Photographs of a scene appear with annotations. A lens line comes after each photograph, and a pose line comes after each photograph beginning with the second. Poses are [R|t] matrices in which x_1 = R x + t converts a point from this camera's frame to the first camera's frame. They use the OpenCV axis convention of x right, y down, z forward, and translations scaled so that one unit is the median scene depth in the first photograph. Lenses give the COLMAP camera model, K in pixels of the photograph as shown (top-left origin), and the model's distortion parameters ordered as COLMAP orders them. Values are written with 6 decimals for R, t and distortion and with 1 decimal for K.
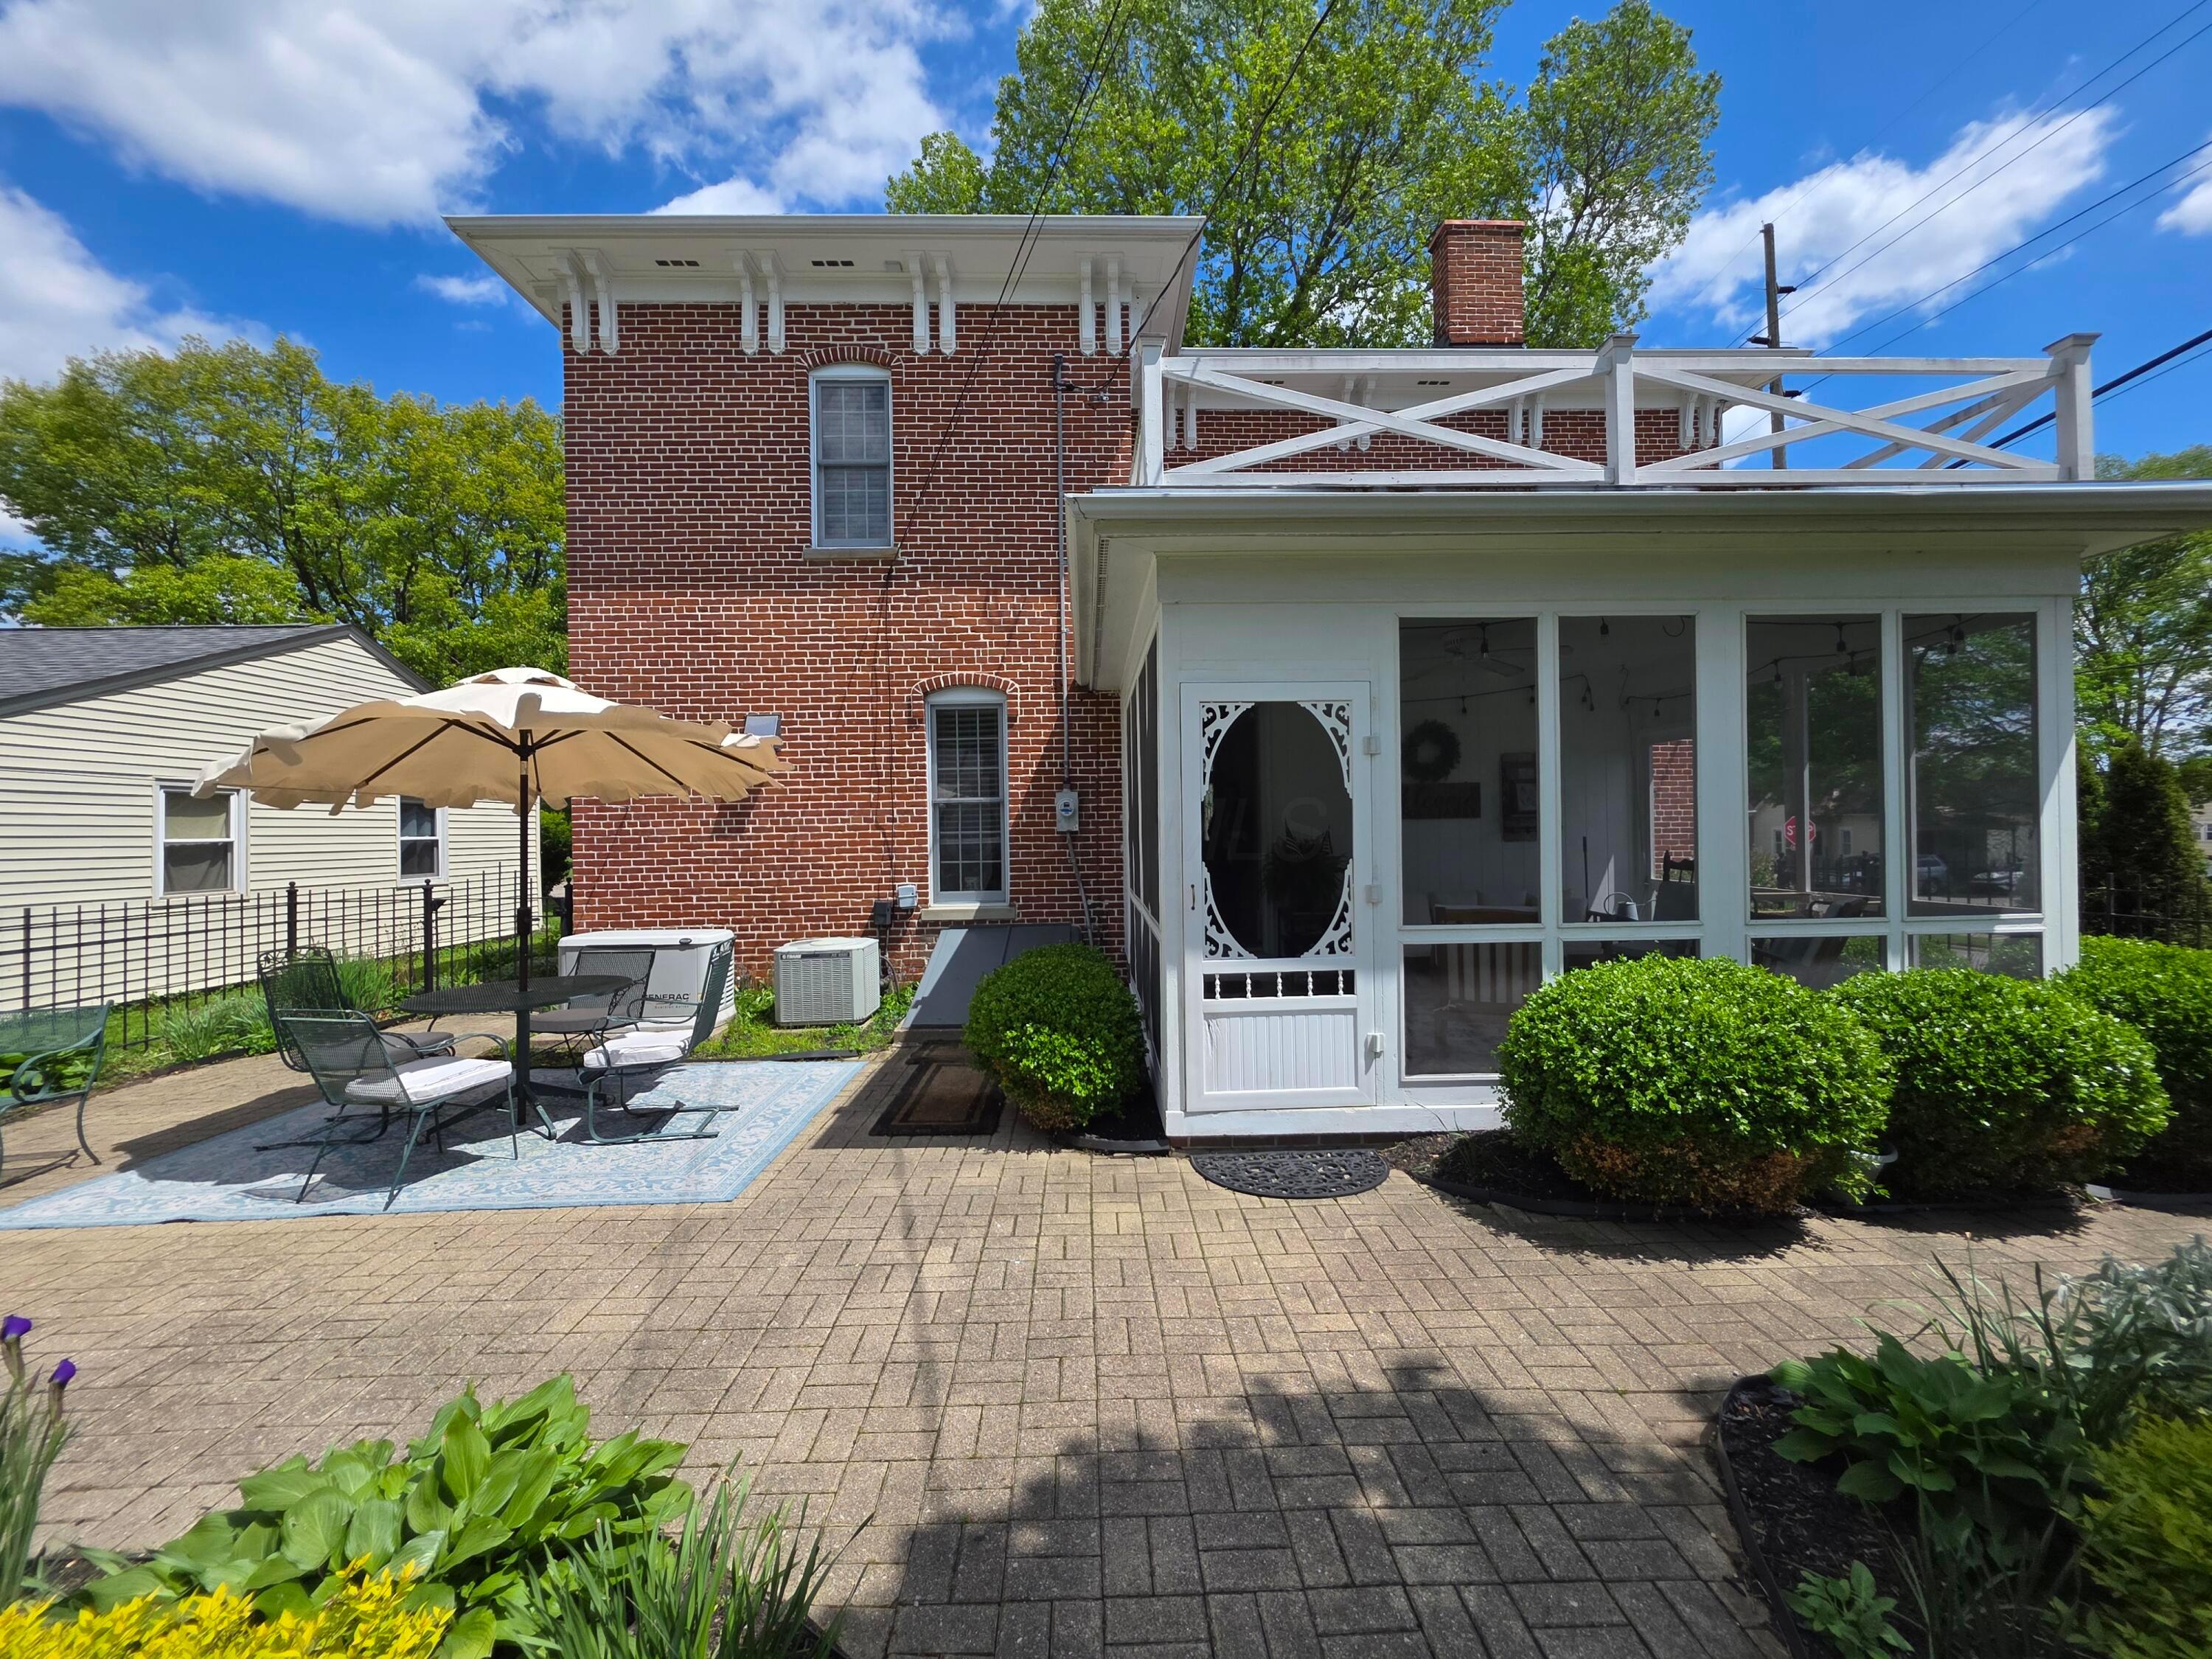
lens RADIAL K [[889.9, 0, 1101.8], [0, 889.9, 825.2], [0, 0, 1]] dist [0.003526, 0.000125]
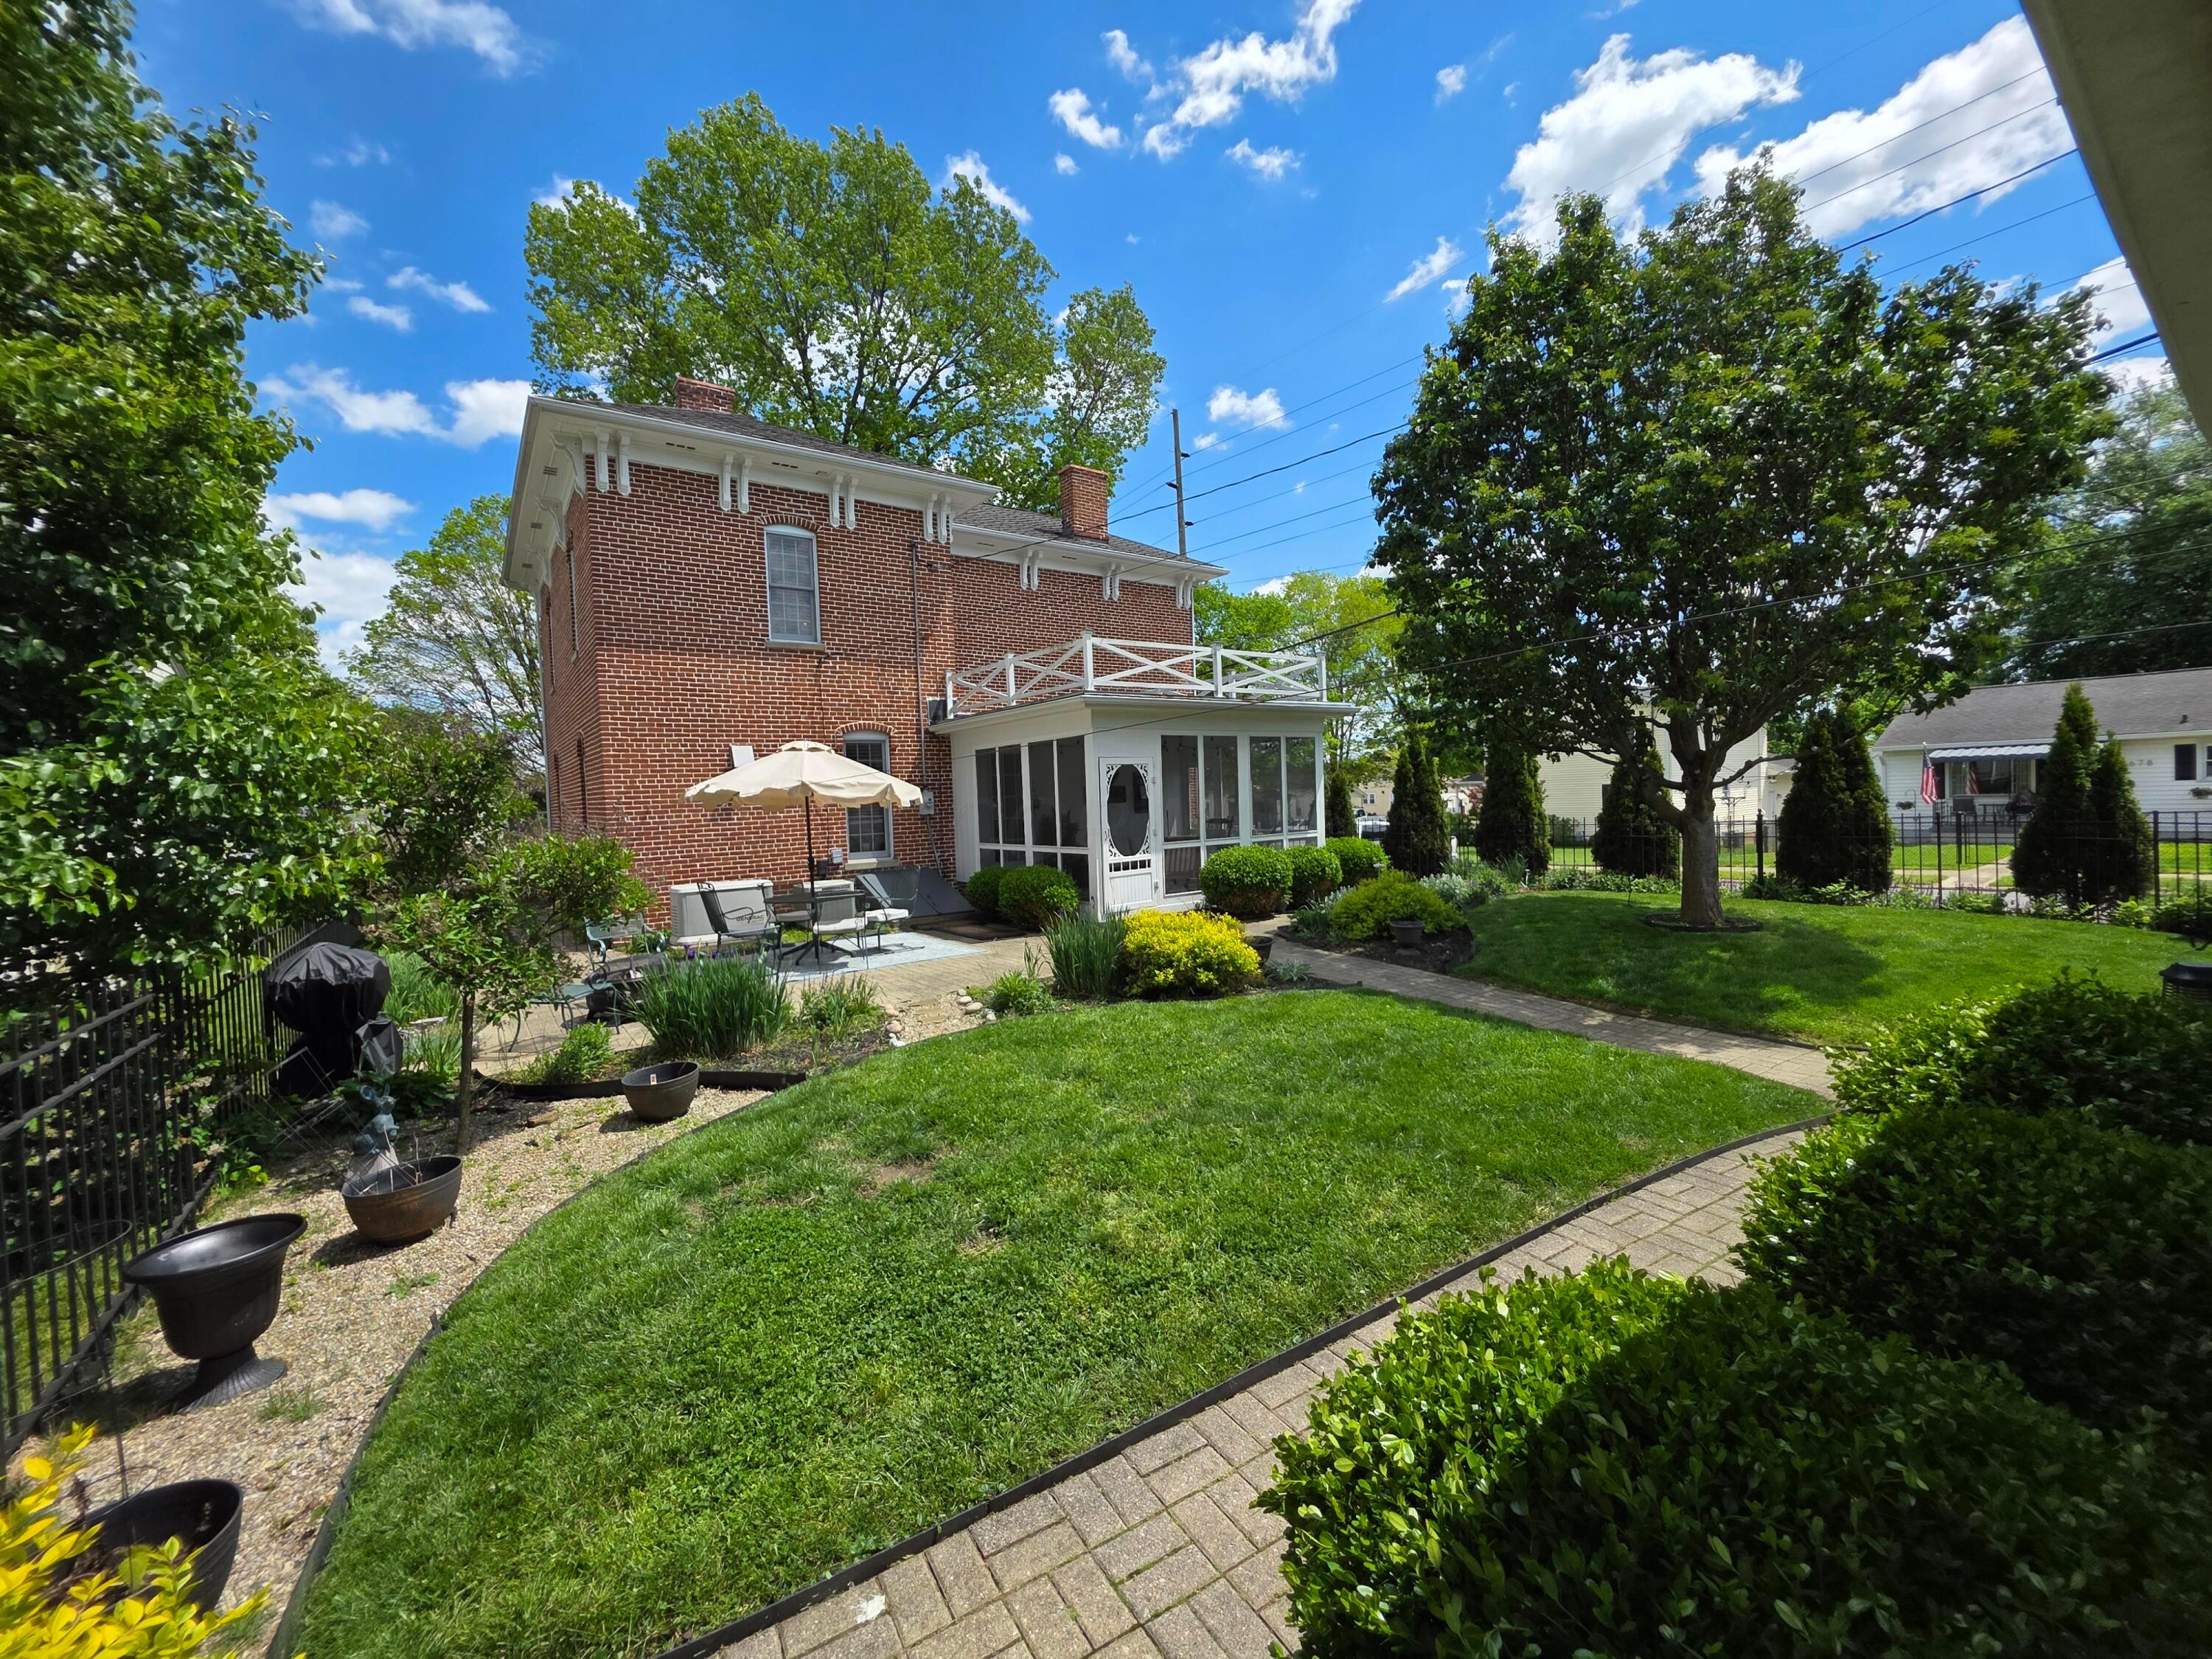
lens RADIAL K [[889.9, 0, 1109.6], [0, 889.9, 830.7], [0, 0, 1]] dist [0.003526, 0.000125]
pose [[0.824051, -0.037171, 0.565294, -1.415307], [0.021624, 0.999182, 0.034179, -0.026921], [-0.566102, -0.015941, 0.824181, -1.252629]]
